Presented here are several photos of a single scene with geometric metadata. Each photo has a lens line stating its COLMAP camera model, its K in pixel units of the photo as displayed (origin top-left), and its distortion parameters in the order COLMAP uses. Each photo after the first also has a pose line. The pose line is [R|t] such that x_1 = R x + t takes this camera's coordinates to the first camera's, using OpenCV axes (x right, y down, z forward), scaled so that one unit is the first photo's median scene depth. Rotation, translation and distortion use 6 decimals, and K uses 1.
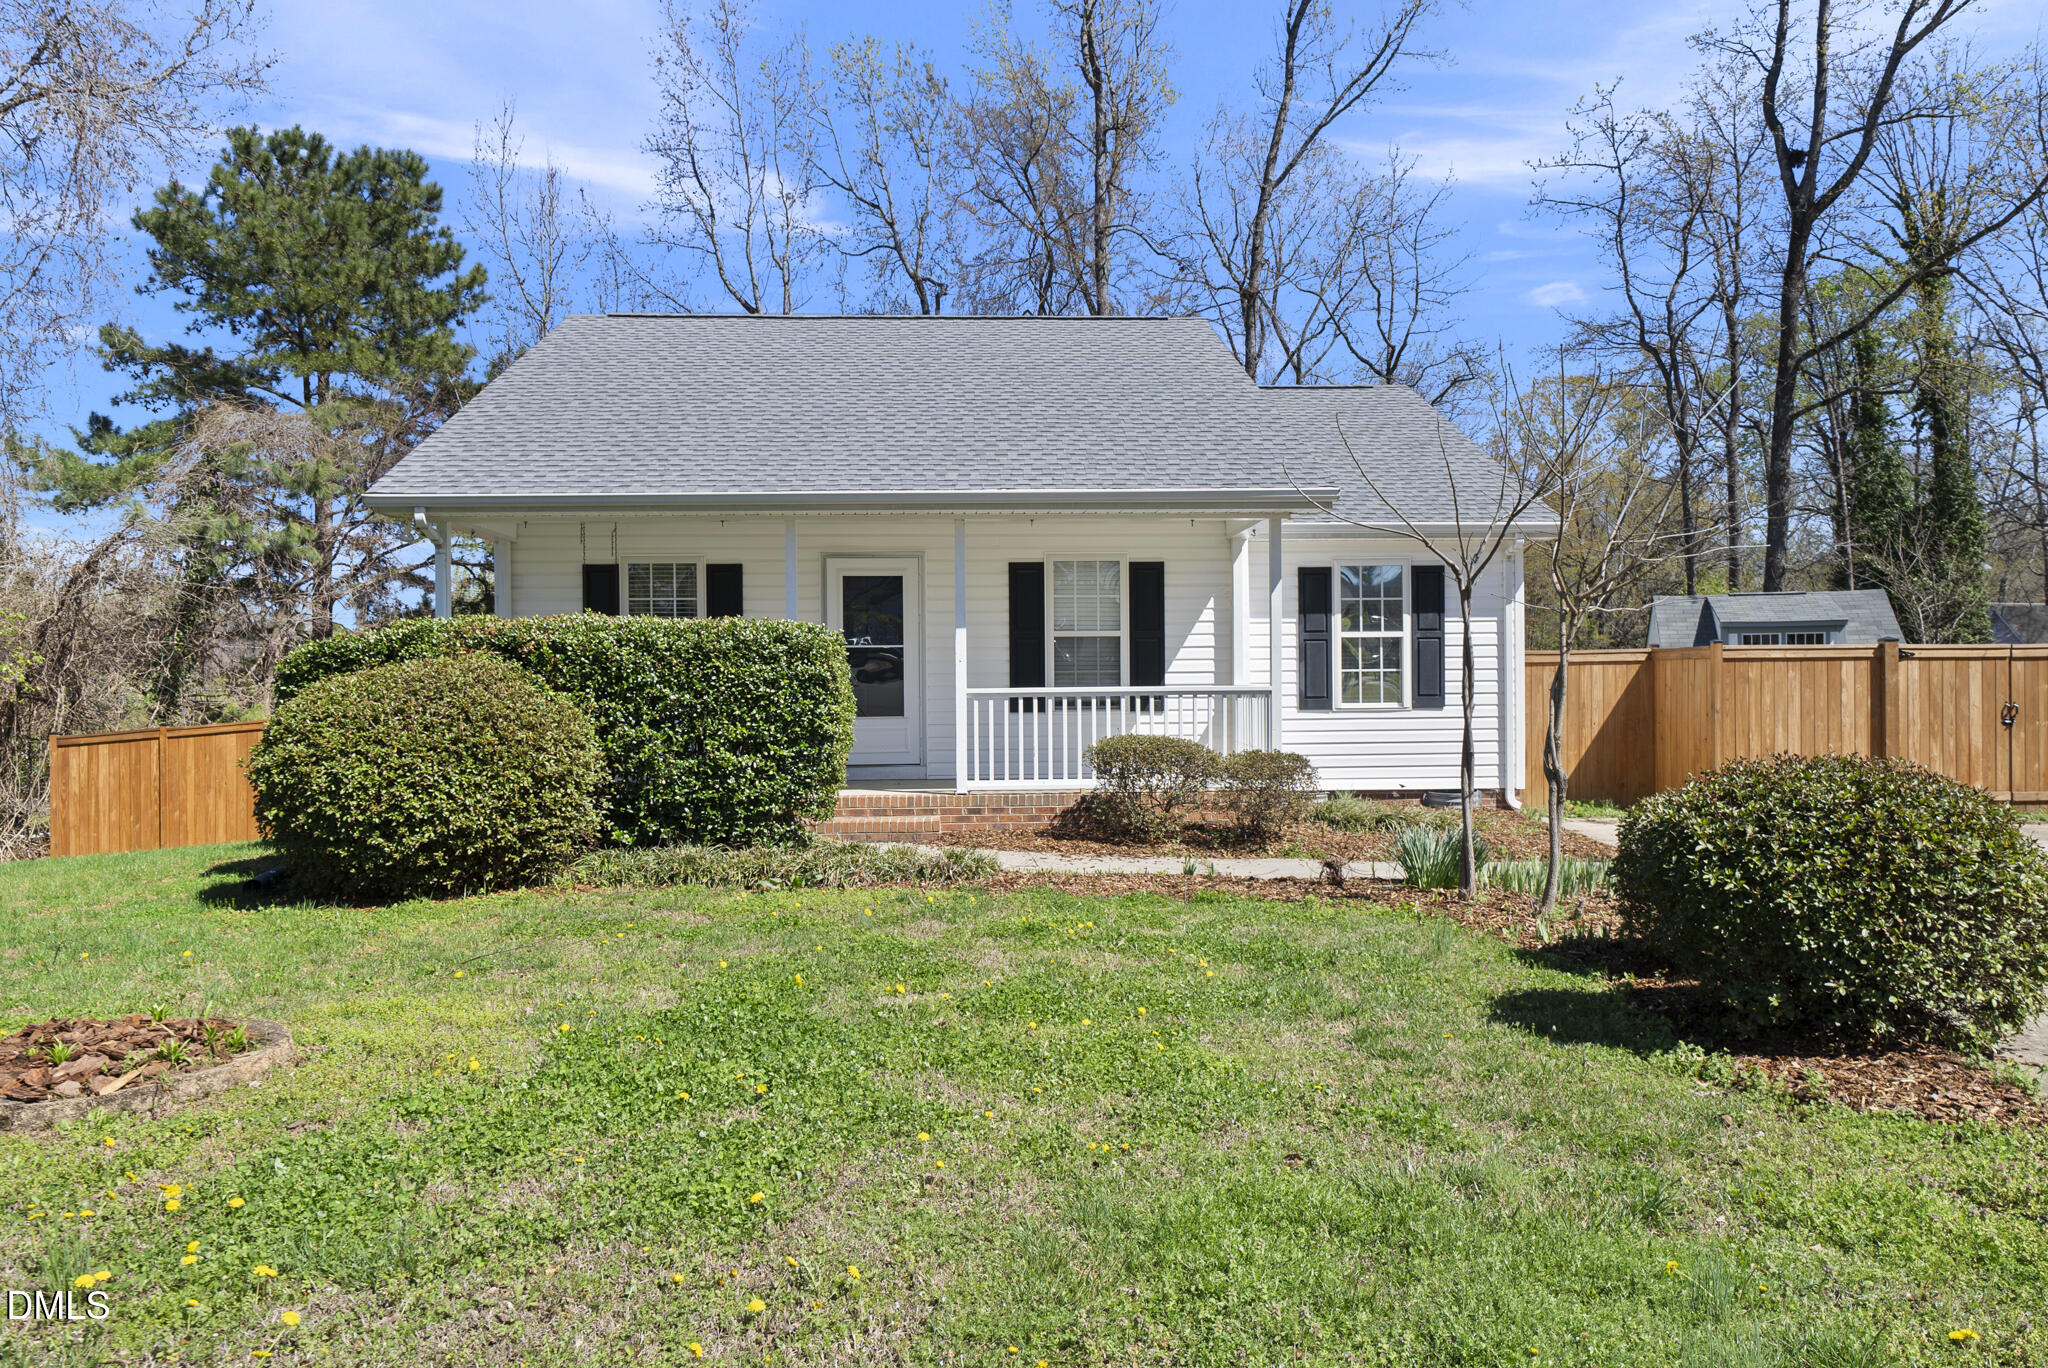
lens RADIAL K [[1426.3, 0, 1019.7], [0, 1426.3, 698.2], [0, 0, 1]] dist [0.003214, 0.000088]
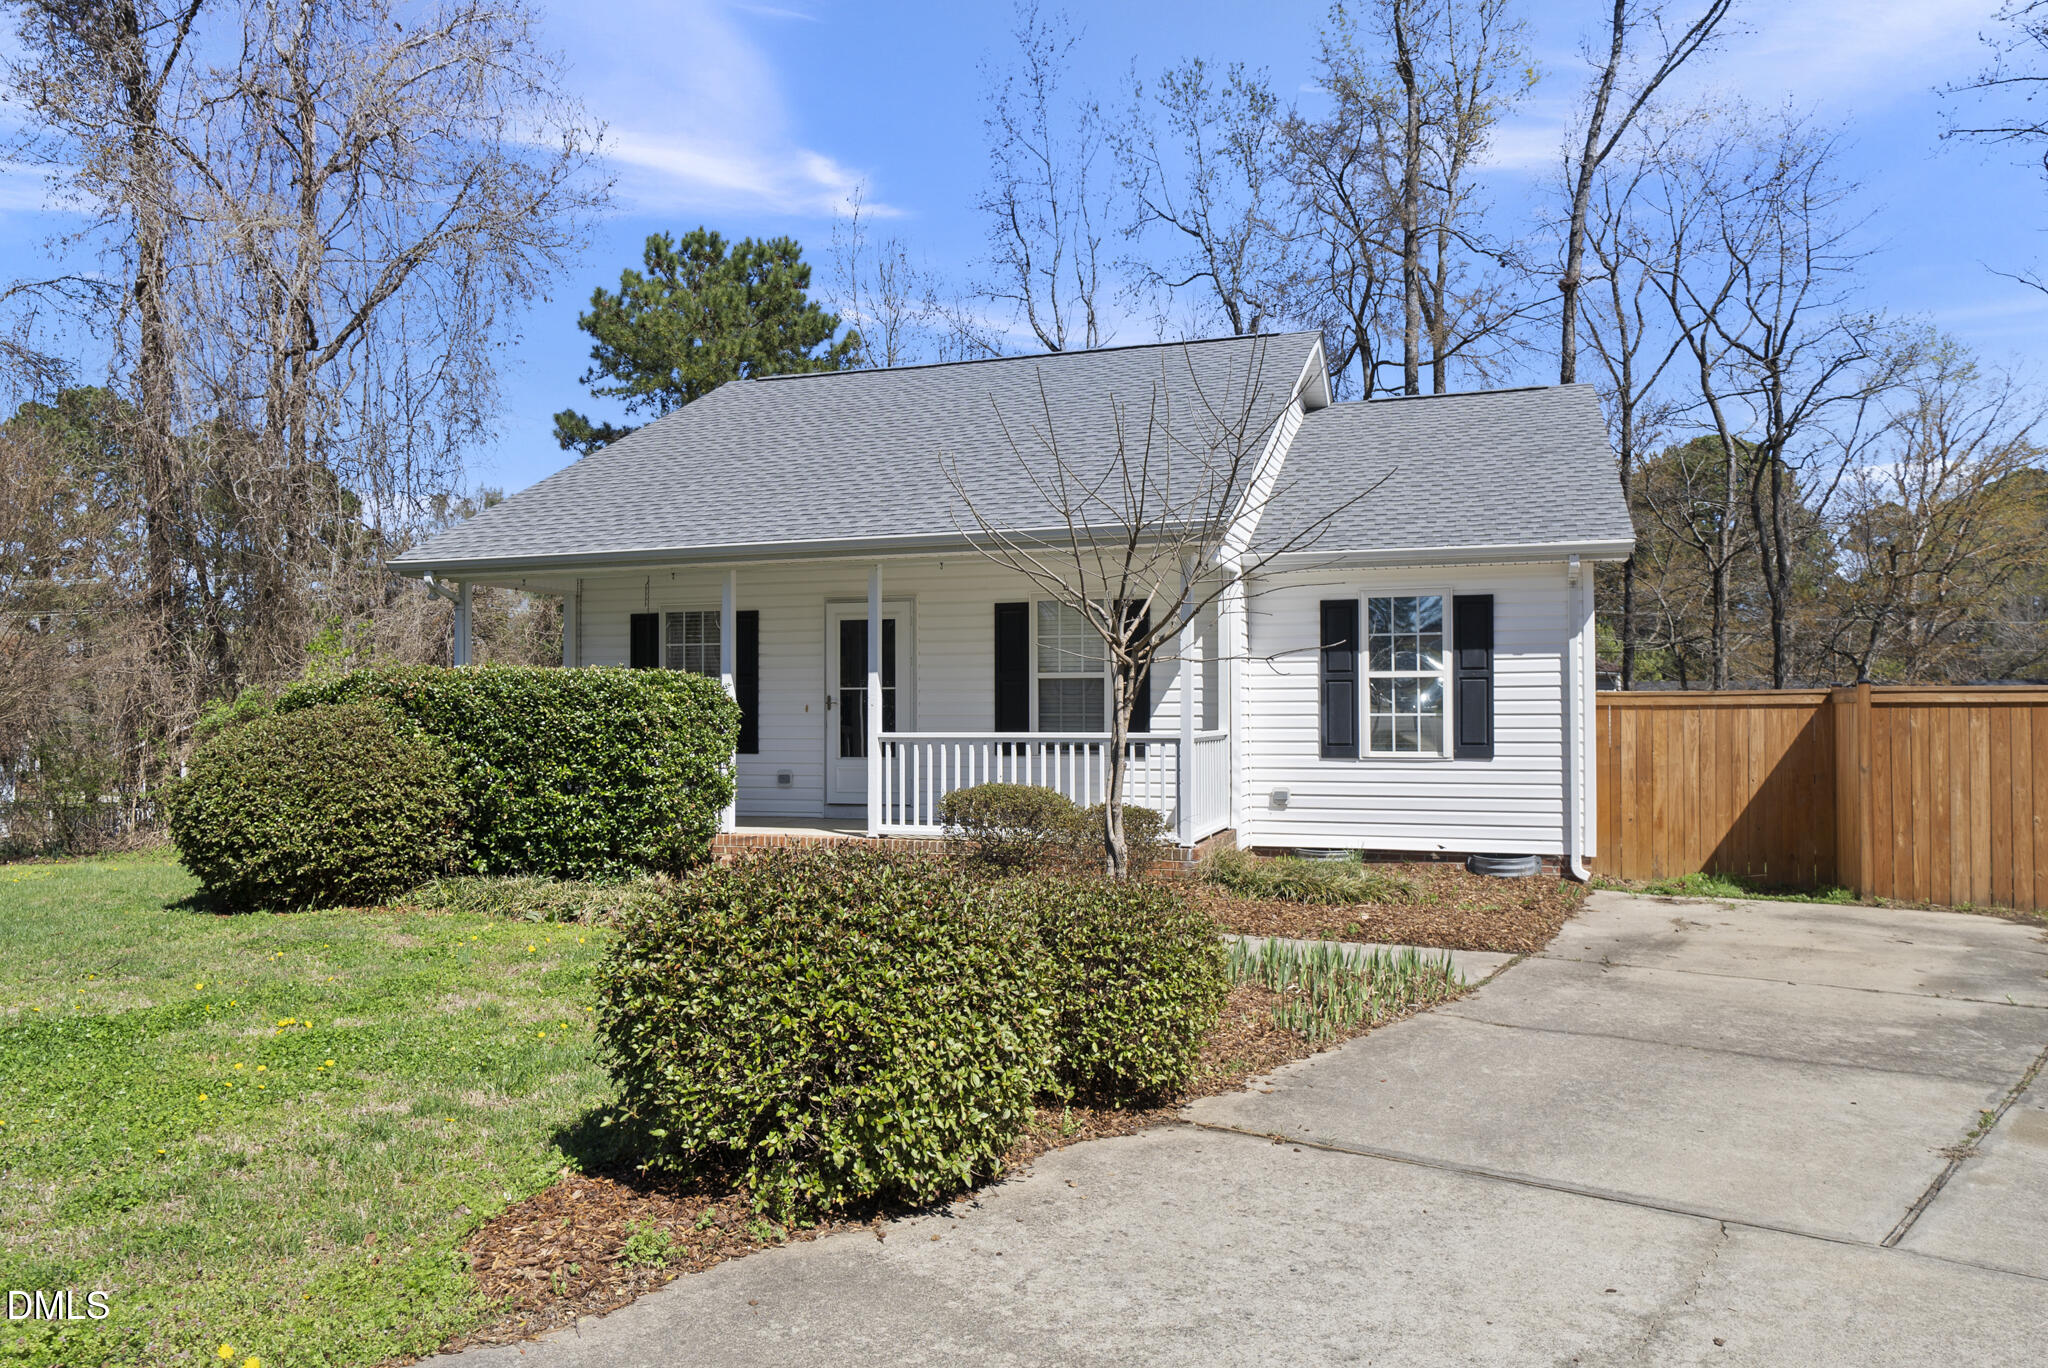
lens RADIAL K [[1442.4, 0, 1024.0], [0, 1442.4, 684.0], [0, 0, 1]] dist [0.000557, -0.002539]
pose [[0.924484, -0.000793, -0.381220, 0.369851], [-0.009929, 0.999609, -0.026156, -0.012819], [0.381092, 0.027966, 0.924114, 0.082562]]
